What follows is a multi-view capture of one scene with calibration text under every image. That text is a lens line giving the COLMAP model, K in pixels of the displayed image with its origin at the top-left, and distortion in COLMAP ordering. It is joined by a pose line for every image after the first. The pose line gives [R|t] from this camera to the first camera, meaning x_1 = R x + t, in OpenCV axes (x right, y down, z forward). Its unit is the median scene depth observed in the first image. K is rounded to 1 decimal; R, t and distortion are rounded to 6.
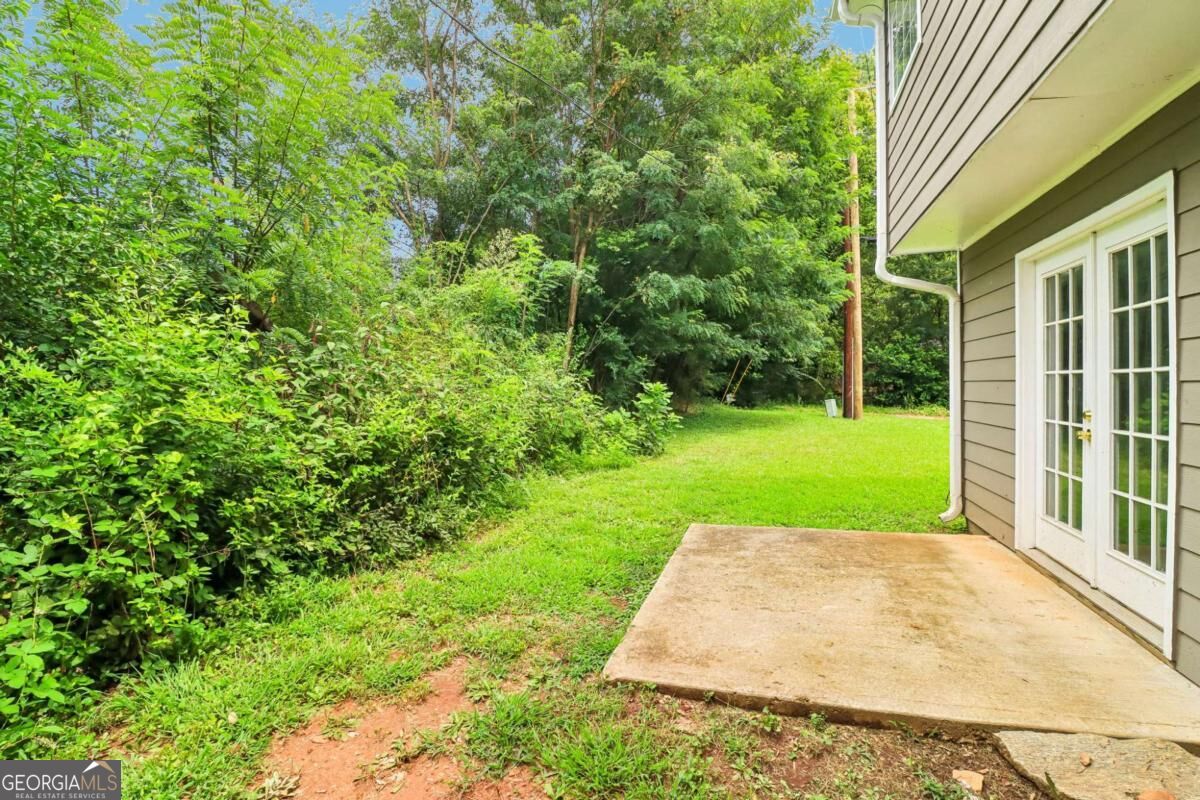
lens RADIAL K [[558.8, 0, 596.6], [0, 558.8, 390.8], [0, 0, 1]] dist [-0.003872, -0.003686]
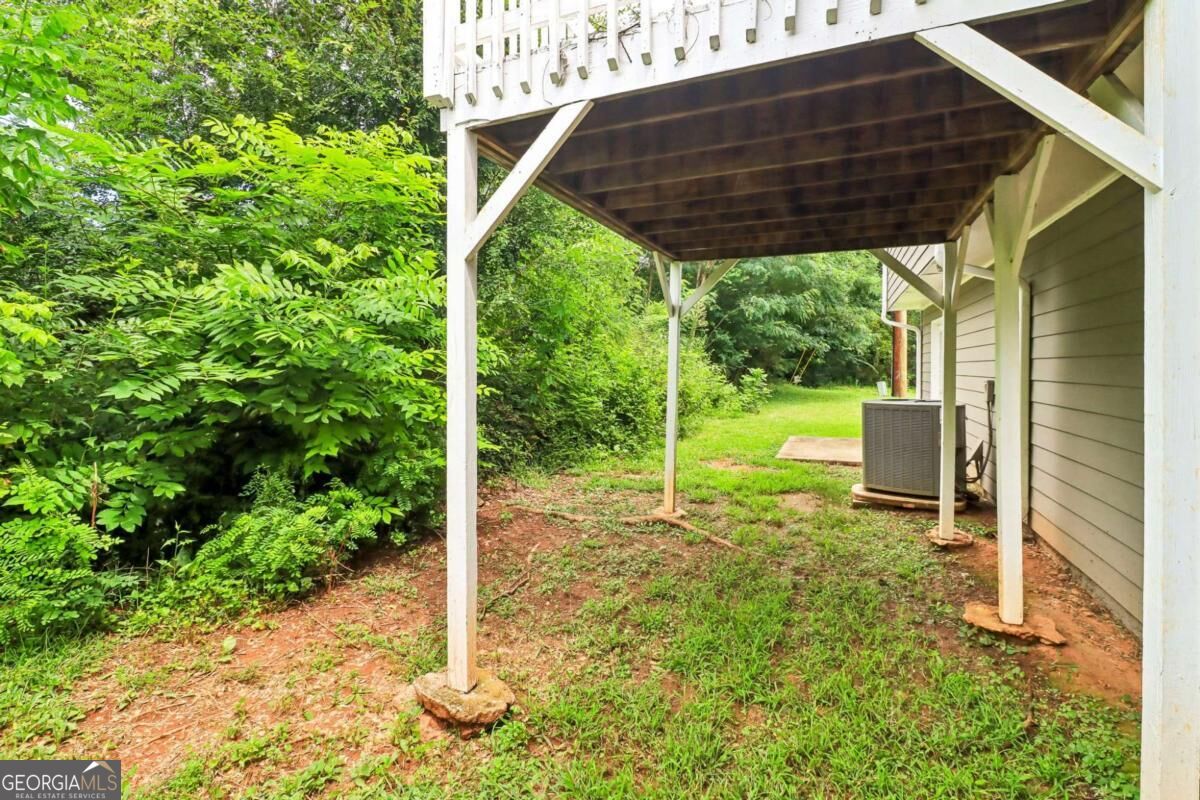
lens RADIAL K [[558.8, 0, 606.0], [0, 558.8, 372.8], [0, 0, 1]] dist [-0.003872, -0.003686]
pose [[0.996318, 0.011541, -0.084958, -0.141130], [-0.011309, 0.999931, 0.003211, -0.001012], [0.084989, -0.002239, 0.996379, -0.476503]]
